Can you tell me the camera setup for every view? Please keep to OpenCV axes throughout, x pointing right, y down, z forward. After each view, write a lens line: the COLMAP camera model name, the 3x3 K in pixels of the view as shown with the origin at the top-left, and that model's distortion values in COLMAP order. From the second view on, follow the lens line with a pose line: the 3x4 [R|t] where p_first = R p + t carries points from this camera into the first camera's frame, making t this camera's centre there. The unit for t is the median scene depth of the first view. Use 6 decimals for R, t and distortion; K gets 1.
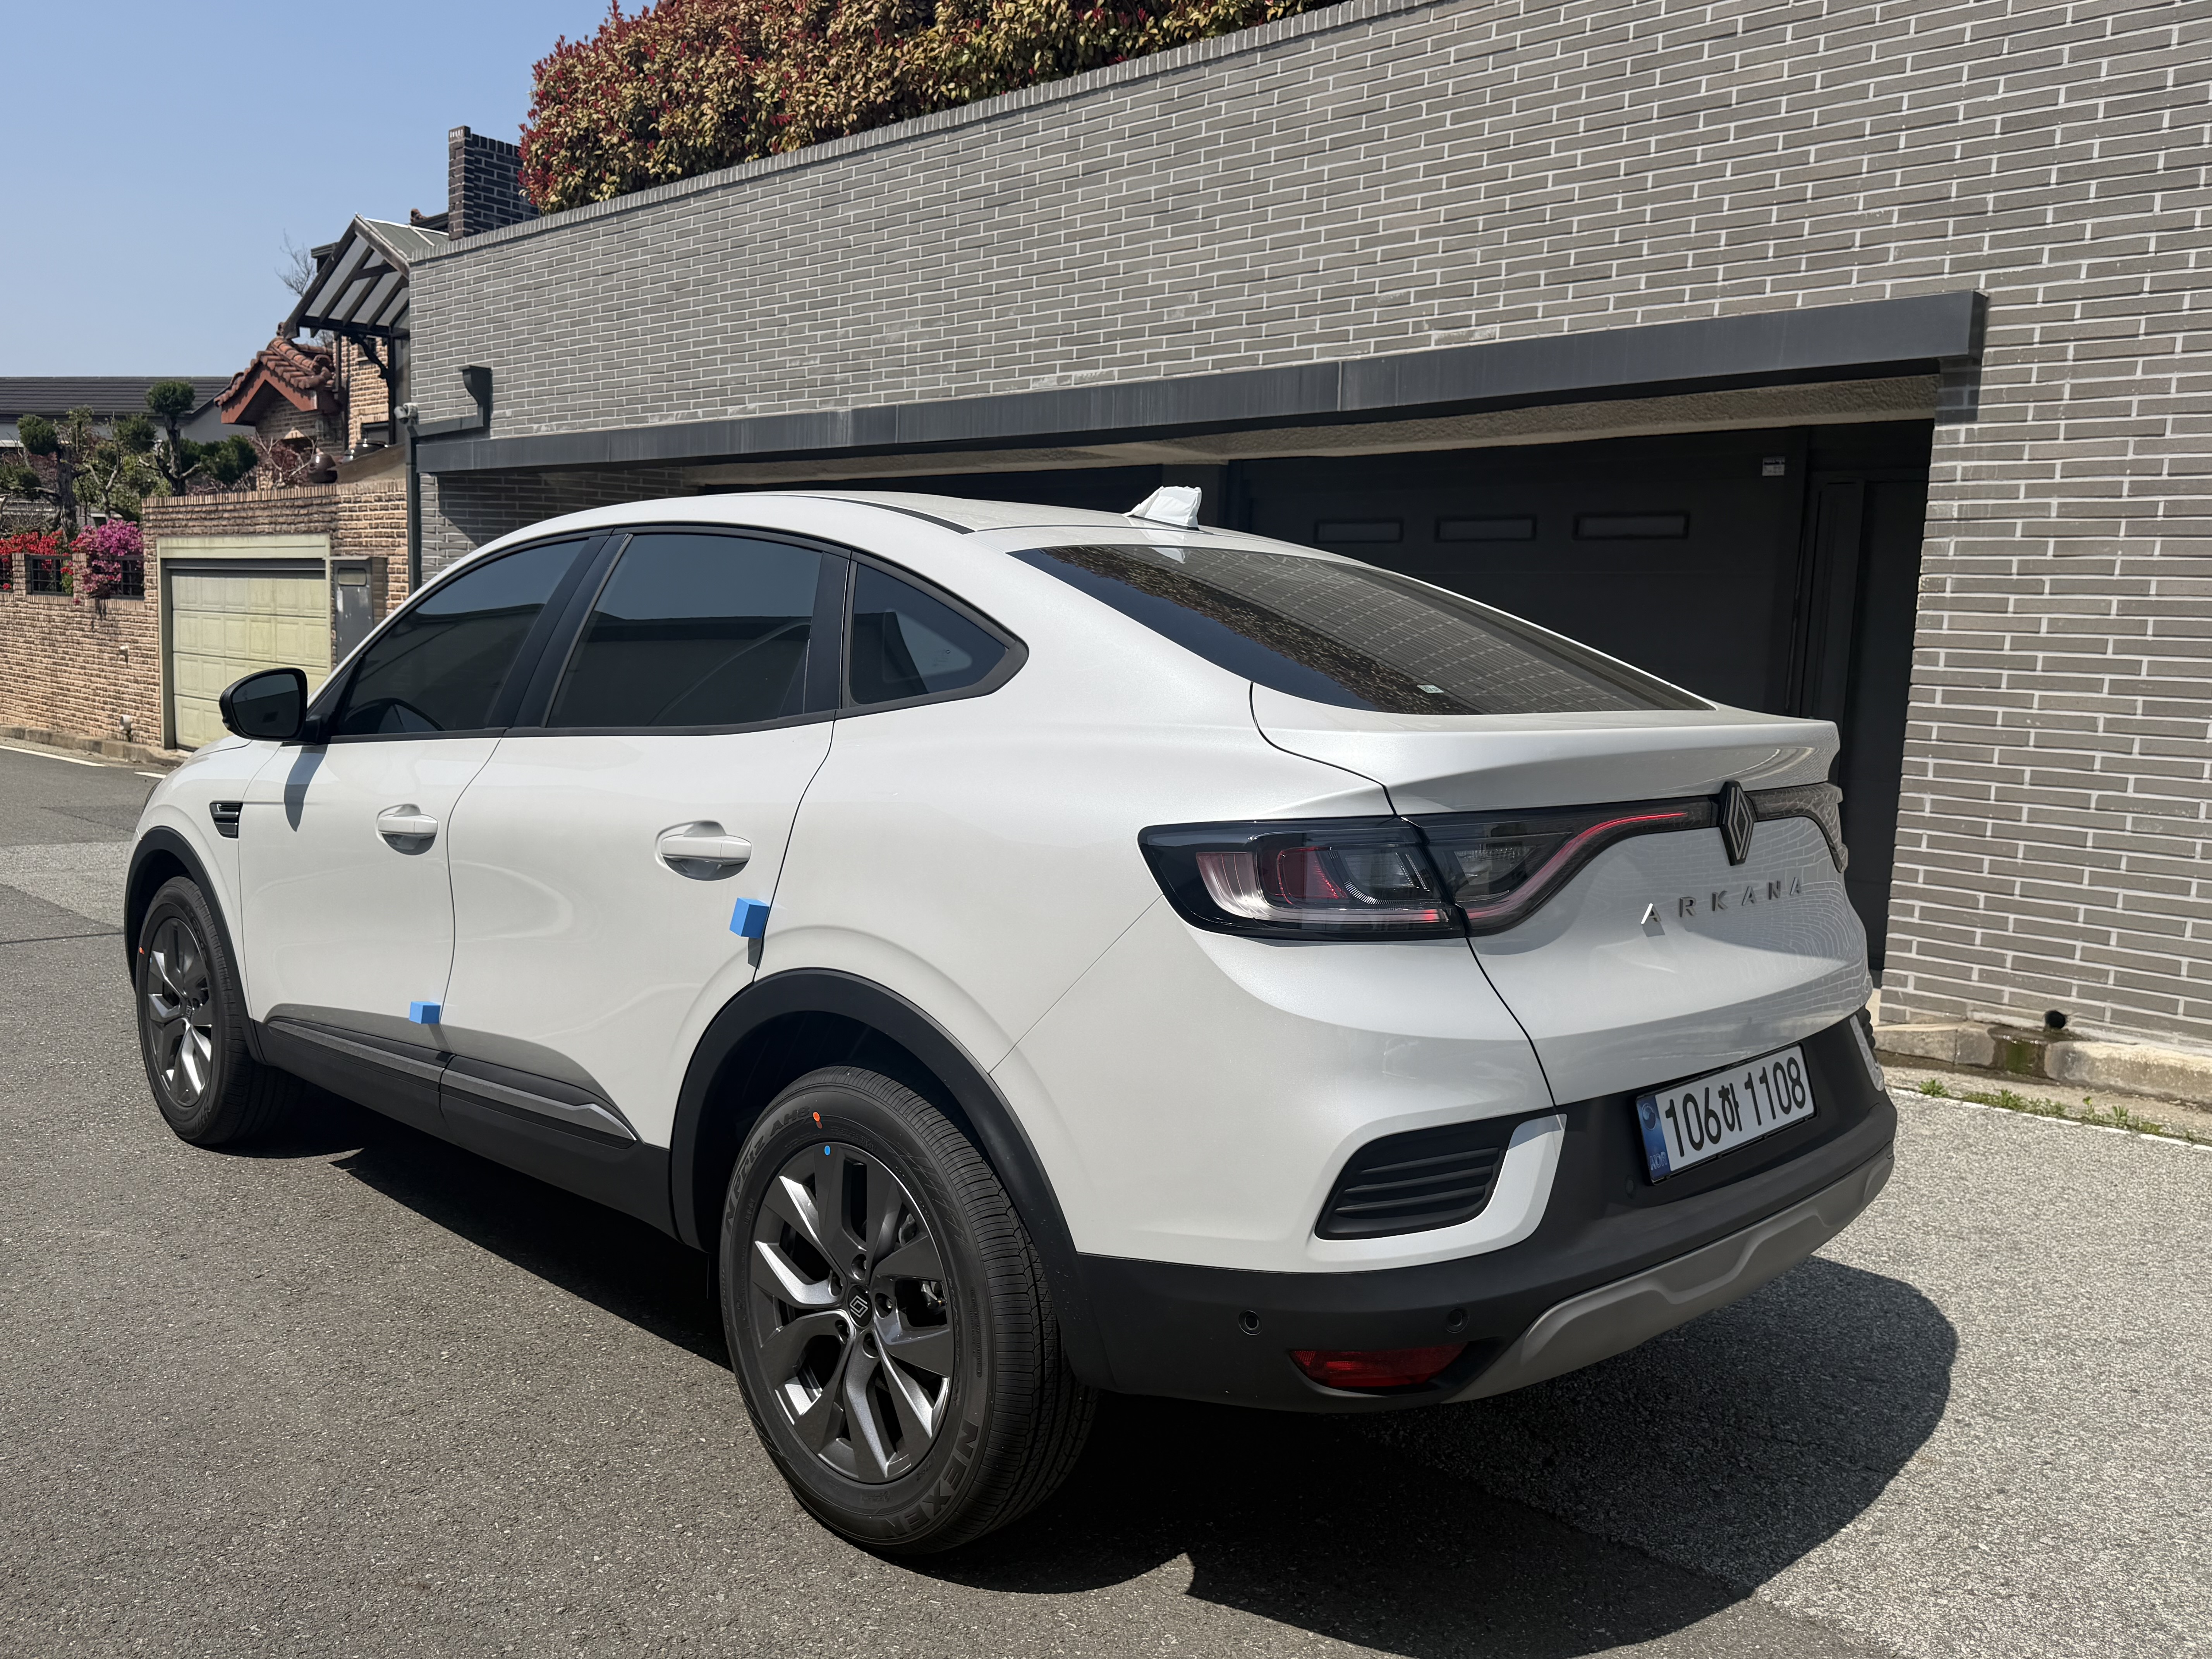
lens RADIAL K [[1737.3, 0, 1106.0], [0, 1737.3, 829.5], [0, 0, 1]] dist [0.064948, -0.103688]
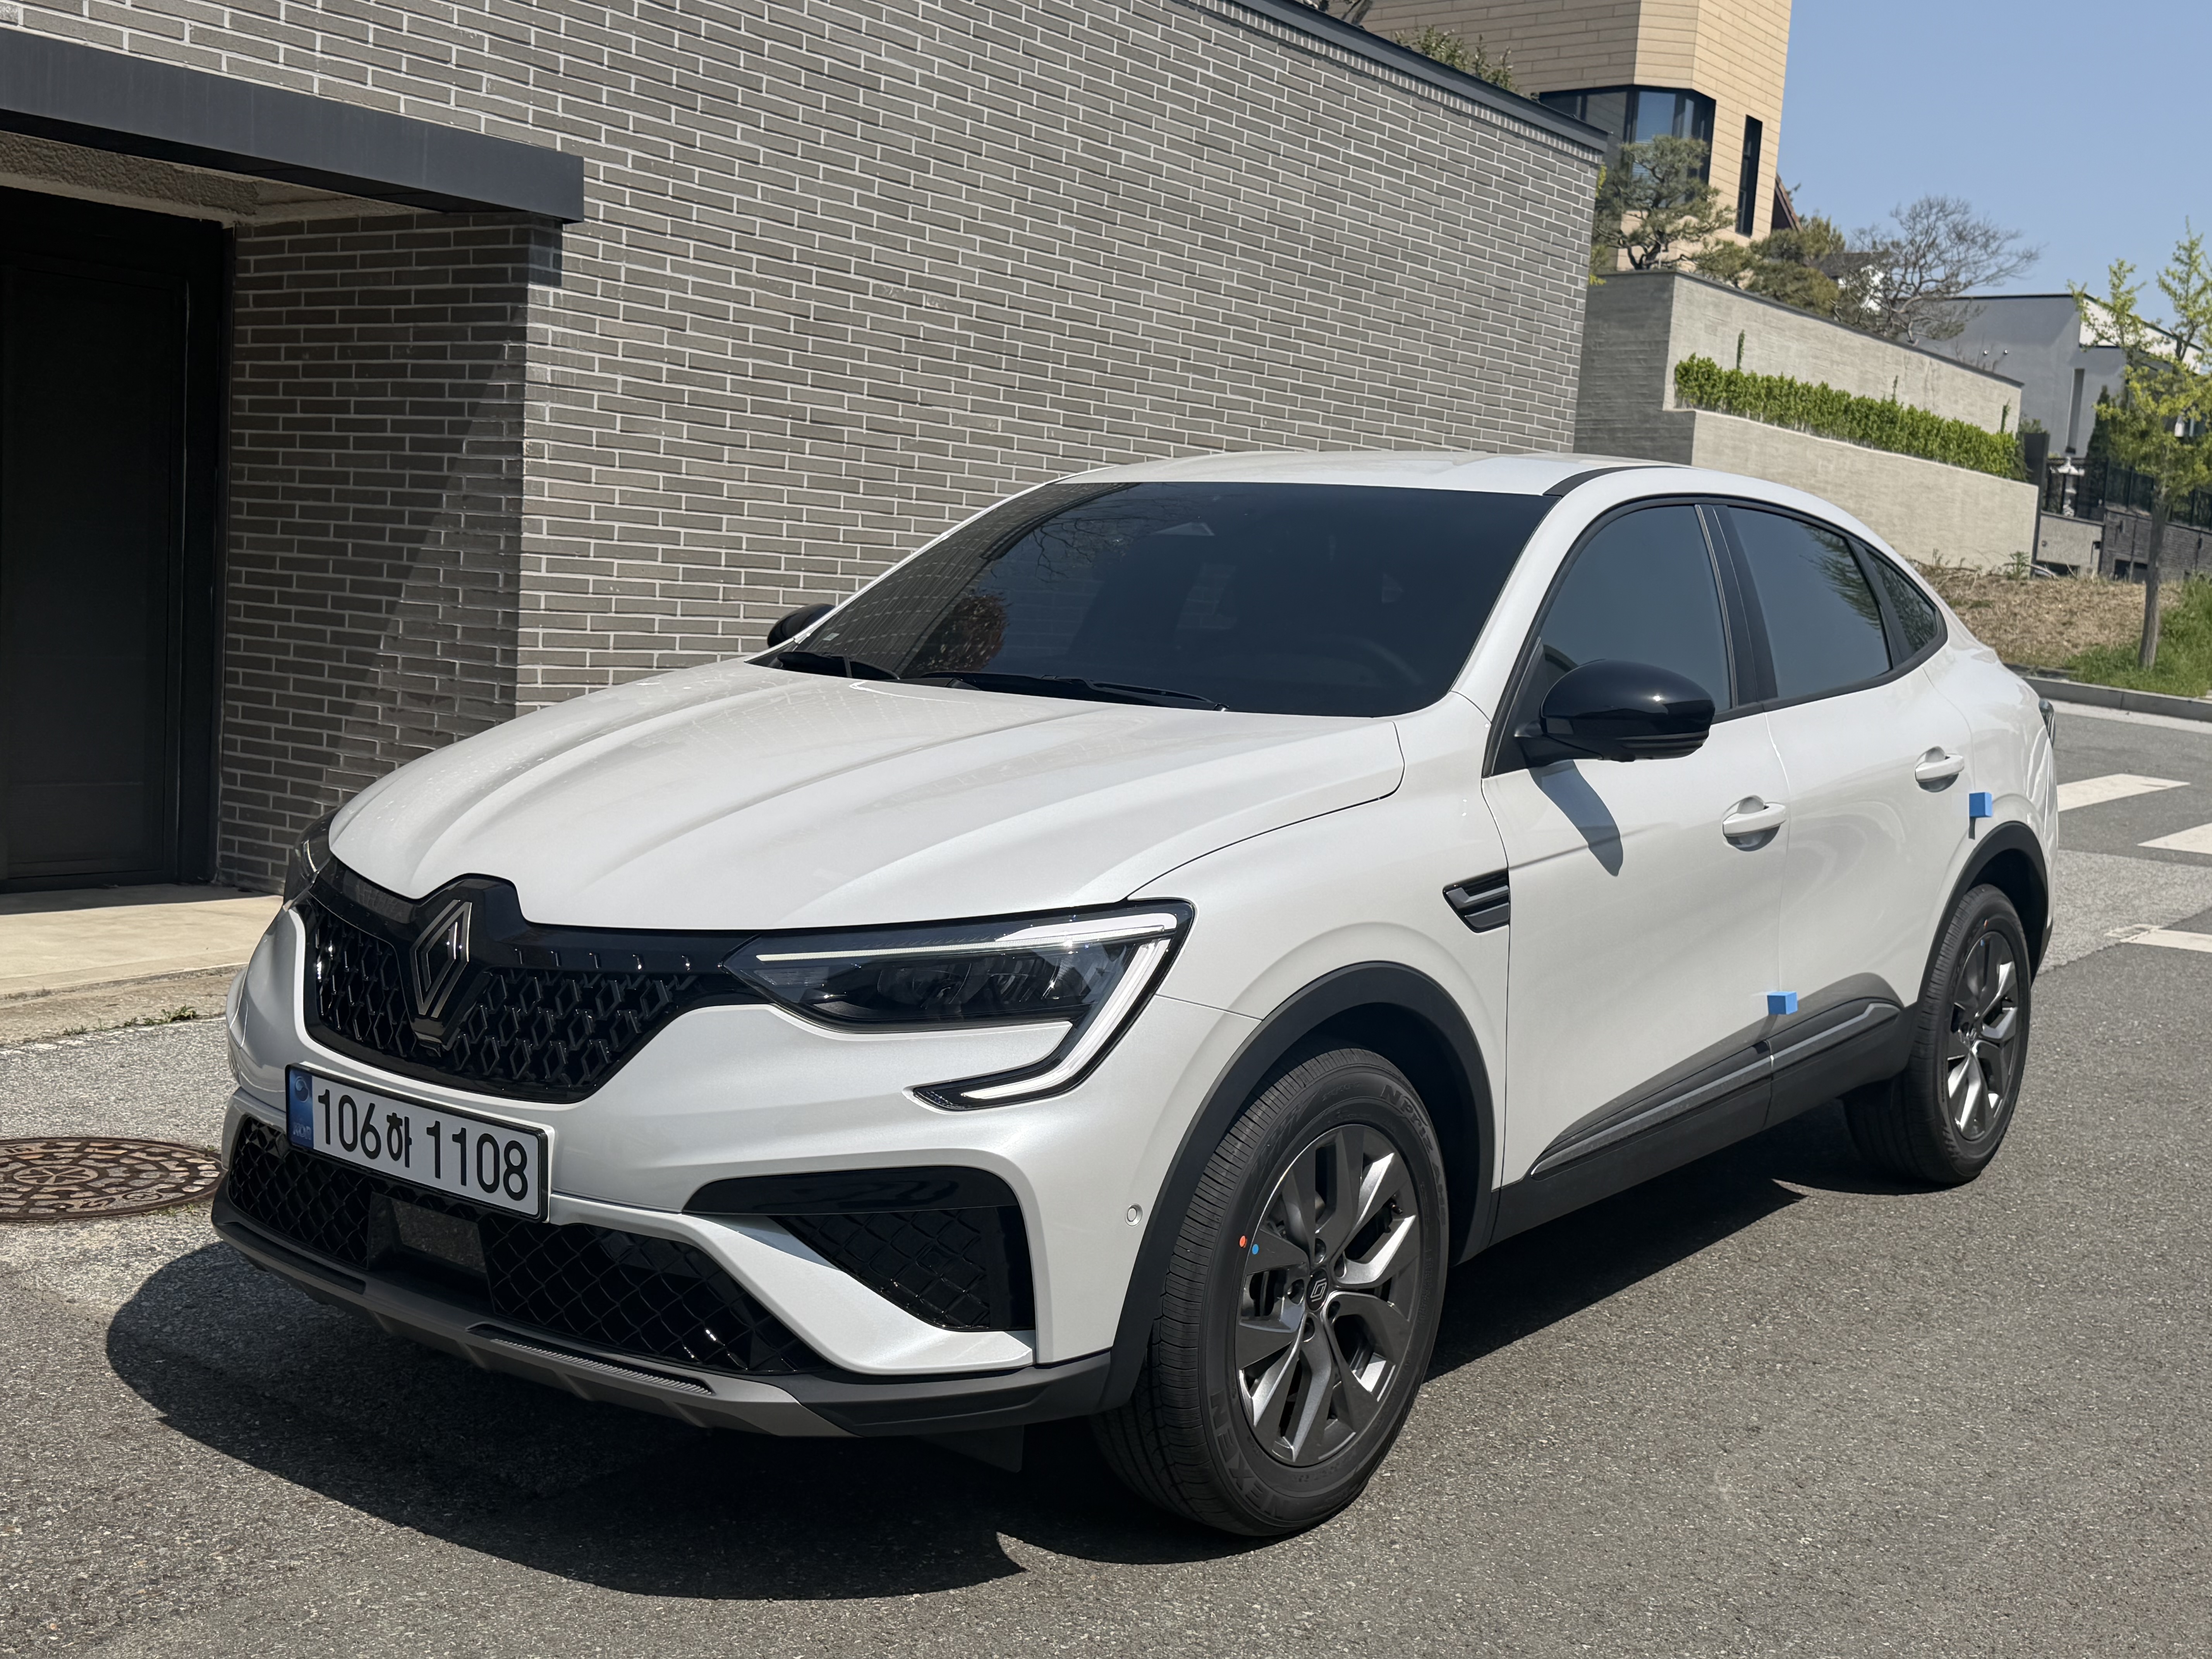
lens RADIAL K [[2393.2, 0, 1123.6], [0, 2393.2, 817.4], [0, 0, 1]] dist [0.251080, -0.614047]
pose [[-0.125254, -0.137705, 0.982522, -0.918716], [0.047932, 0.988324, 0.144629, -0.116432], [-0.990966, 0.065209, -0.117191, 0.840565]]
